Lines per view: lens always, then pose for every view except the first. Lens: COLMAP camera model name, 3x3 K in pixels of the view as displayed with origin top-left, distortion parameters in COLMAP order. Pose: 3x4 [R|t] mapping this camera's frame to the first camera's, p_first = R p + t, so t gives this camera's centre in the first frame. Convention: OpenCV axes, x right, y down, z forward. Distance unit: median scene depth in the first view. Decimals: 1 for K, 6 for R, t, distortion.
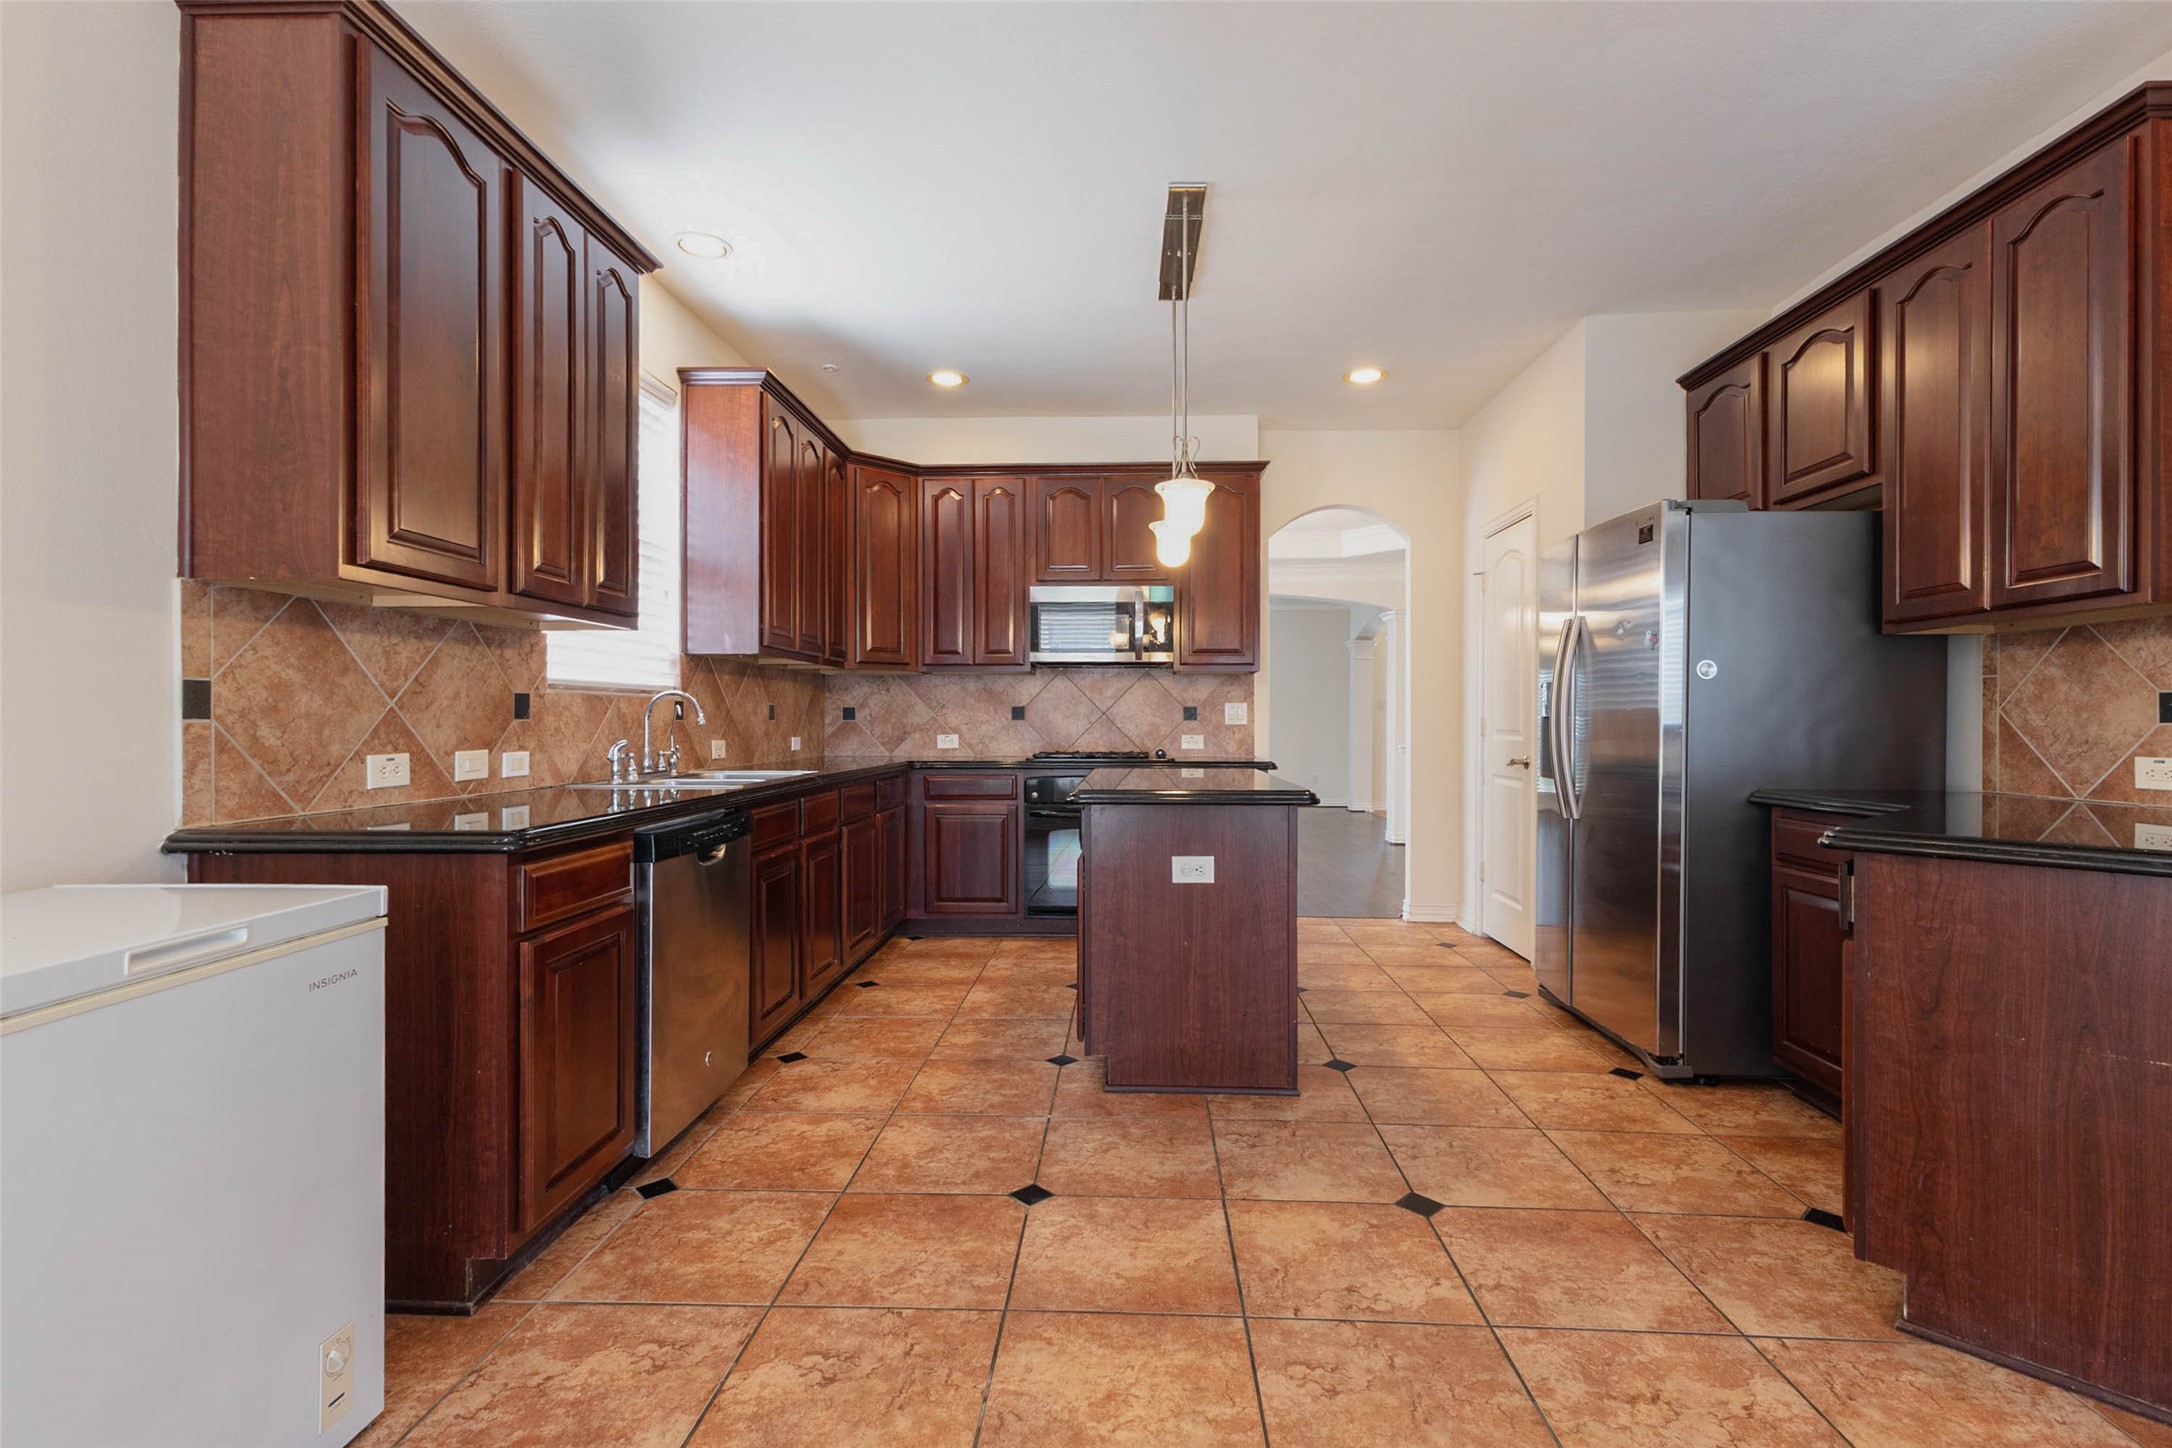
lens RADIAL K [[967.4, 0, 1091.2], [0, 967.4, 723.9], [0, 0, 1]] dist [0.000655, -0.000321]
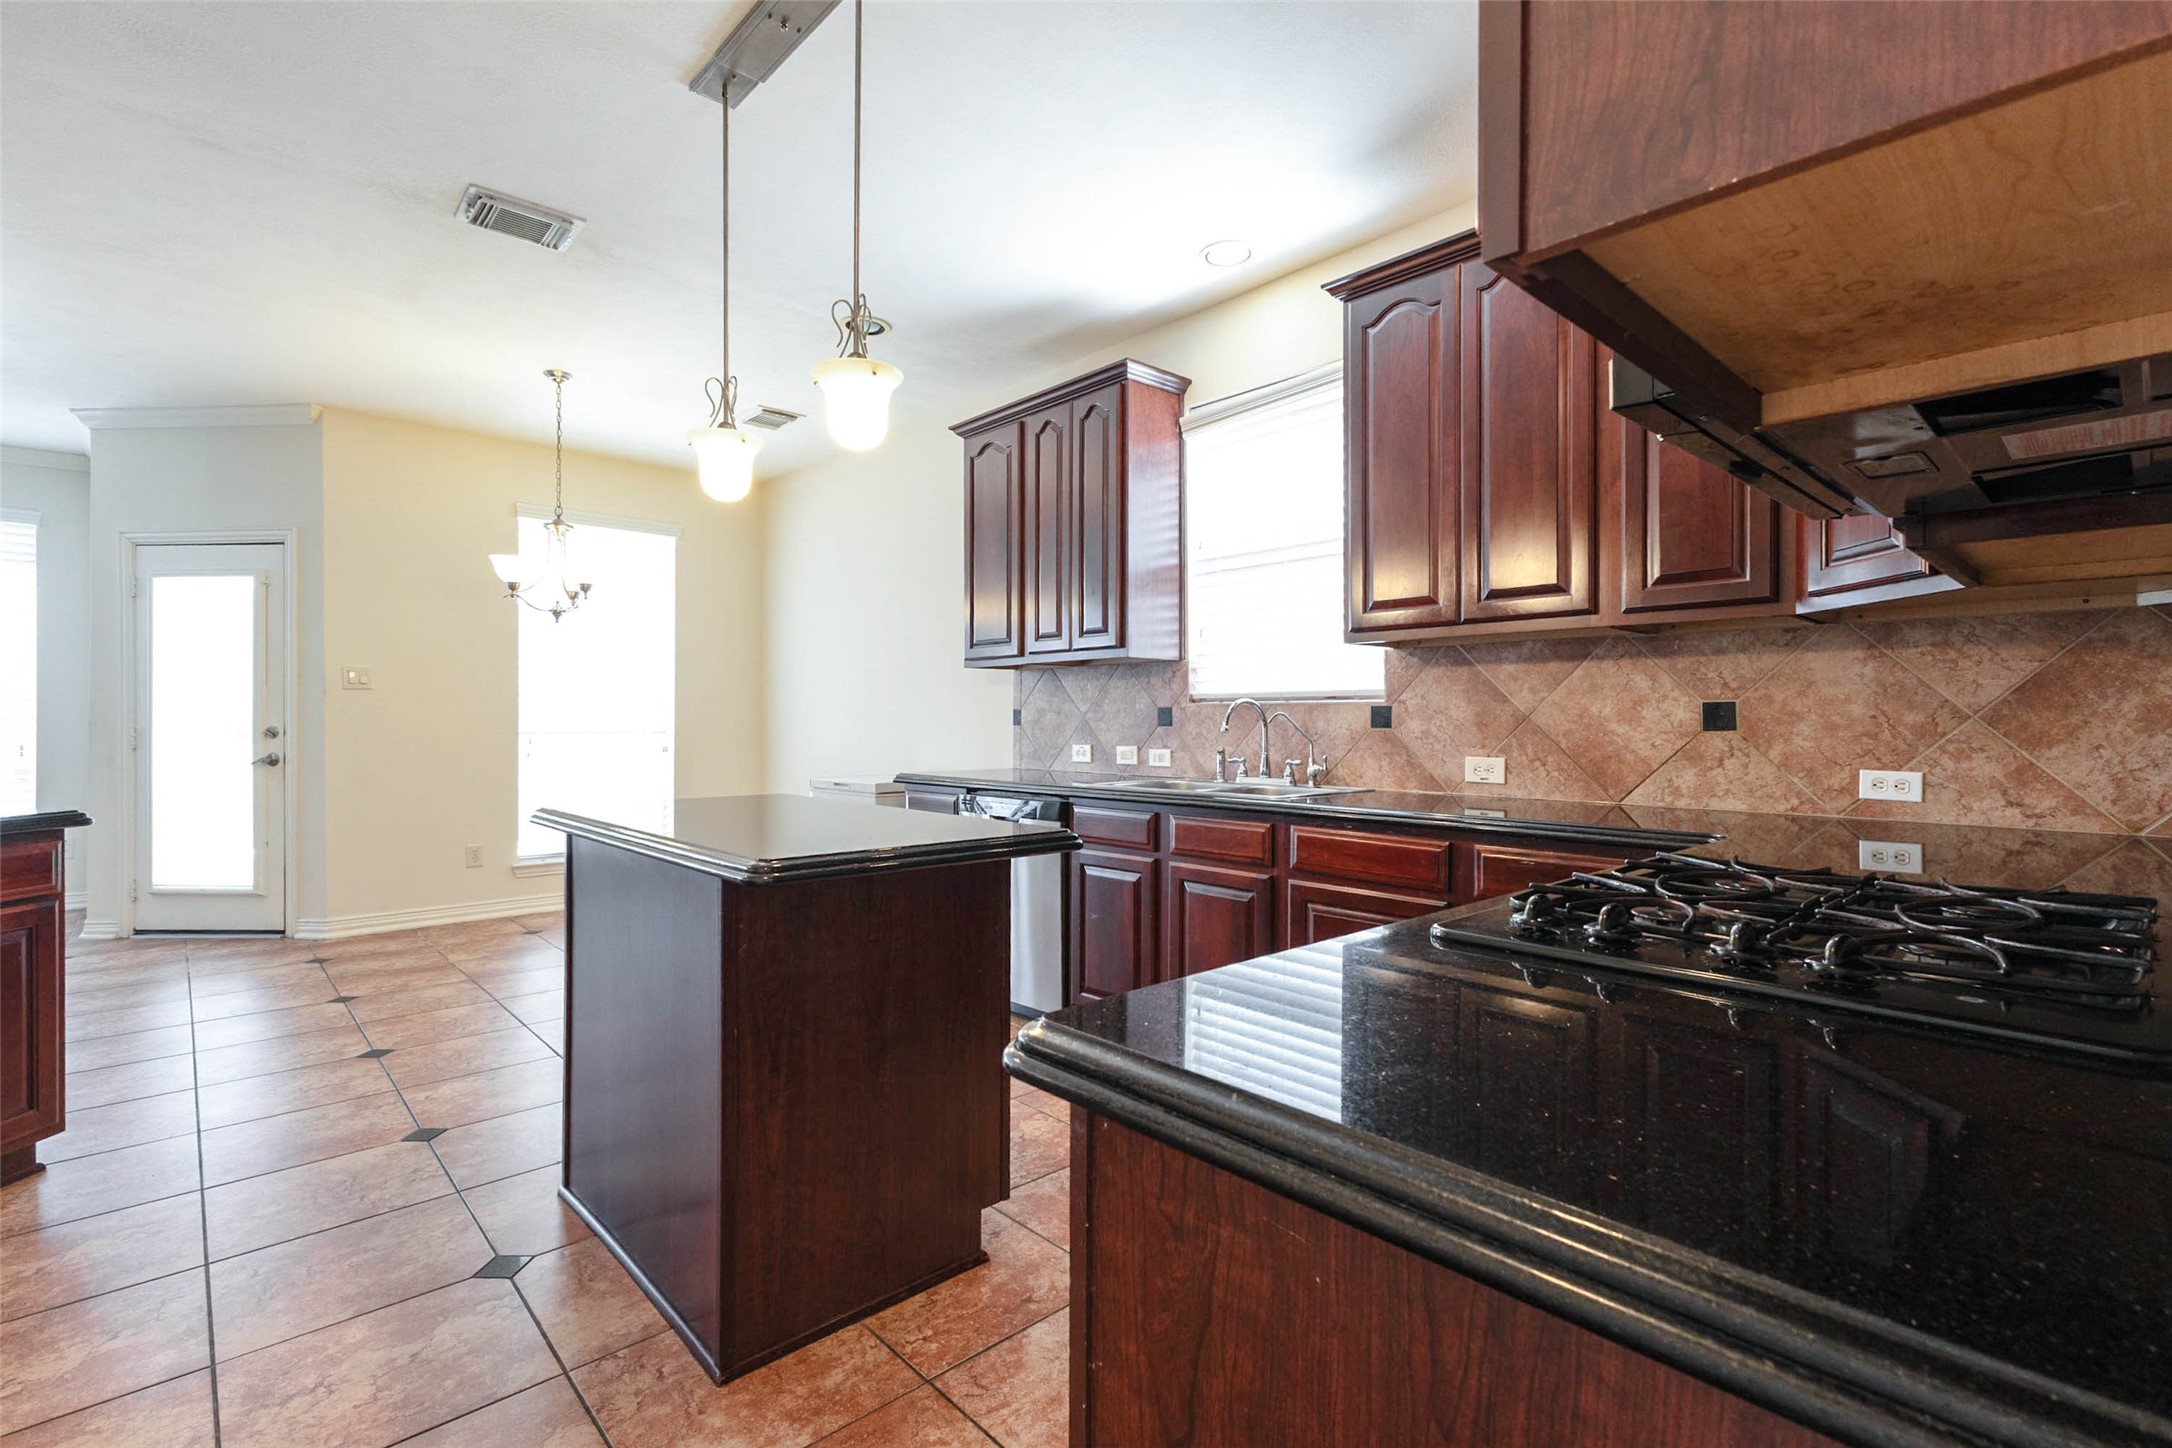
lens RADIAL K [[967.4, 0, 1095.4], [0, 967.4, 716.0], [0, 0, 1]] dist [0.000655, -0.000321]
pose [[-0.692193, -0.001161, -0.721712, 0.539348], [-0.003115, 0.999994, 0.001379, -0.023659], [0.721706, 0.003203, -0.692192, 2.078456]]
